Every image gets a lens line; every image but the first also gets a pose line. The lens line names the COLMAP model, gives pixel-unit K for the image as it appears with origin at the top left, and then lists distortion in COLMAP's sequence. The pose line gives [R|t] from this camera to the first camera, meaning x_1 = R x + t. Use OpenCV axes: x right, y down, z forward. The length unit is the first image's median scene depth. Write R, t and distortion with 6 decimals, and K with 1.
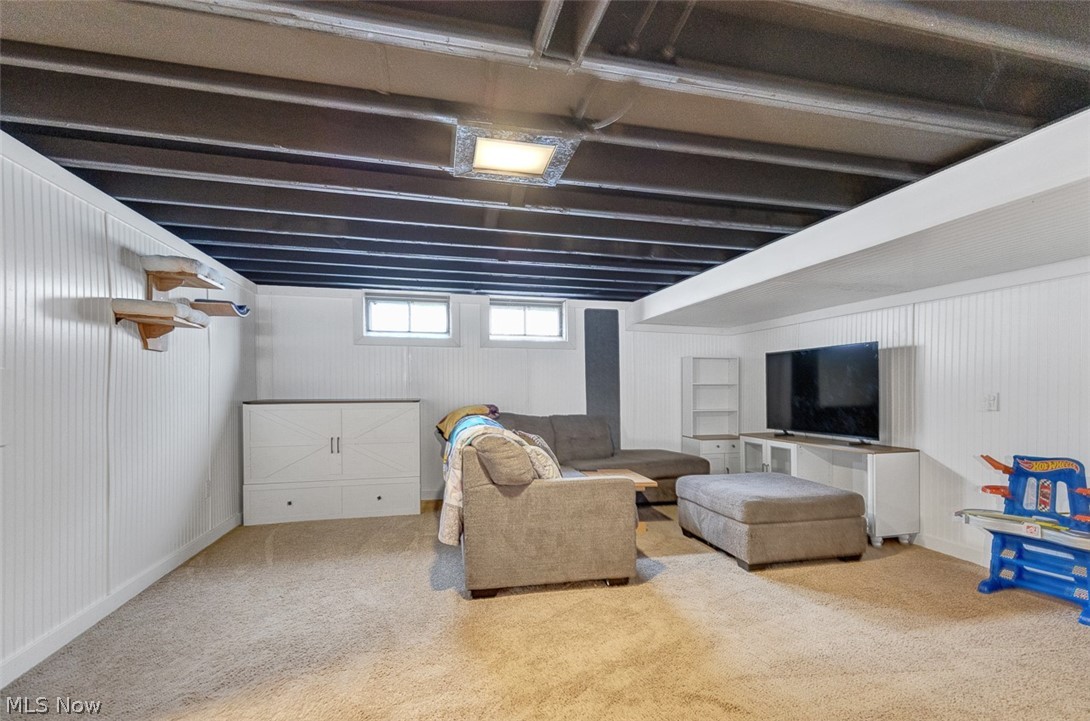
lens RADIAL K [[509.1, 0, 544.8], [0, 509.1, 387.1], [0, 0, 1]] dist [0.012310, -0.001294]
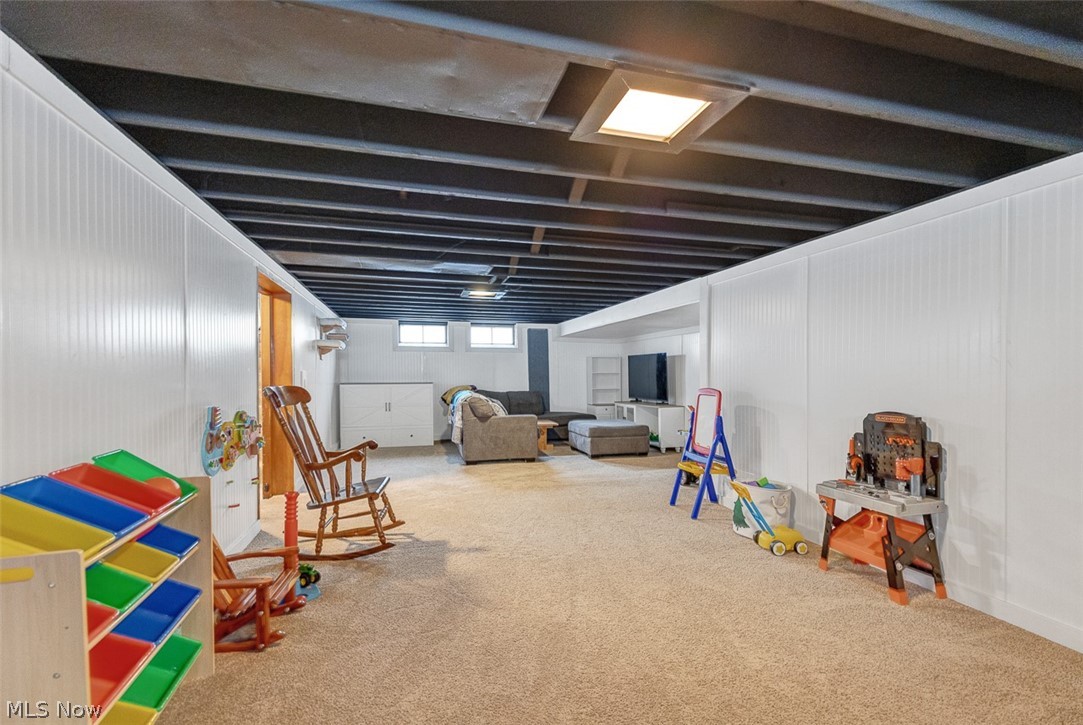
lens RADIAL K [[505.8, 0, 546.0], [0, 505.8, 368.7], [0, 0, 1]] dist [0.012310, -0.001294]
pose [[0.998552, -0.002127, 0.053761, 0.060301], [0.002592, 0.999960, -0.008572, -0.007691], [-0.053741, 0.008699, 0.998517, -0.831667]]
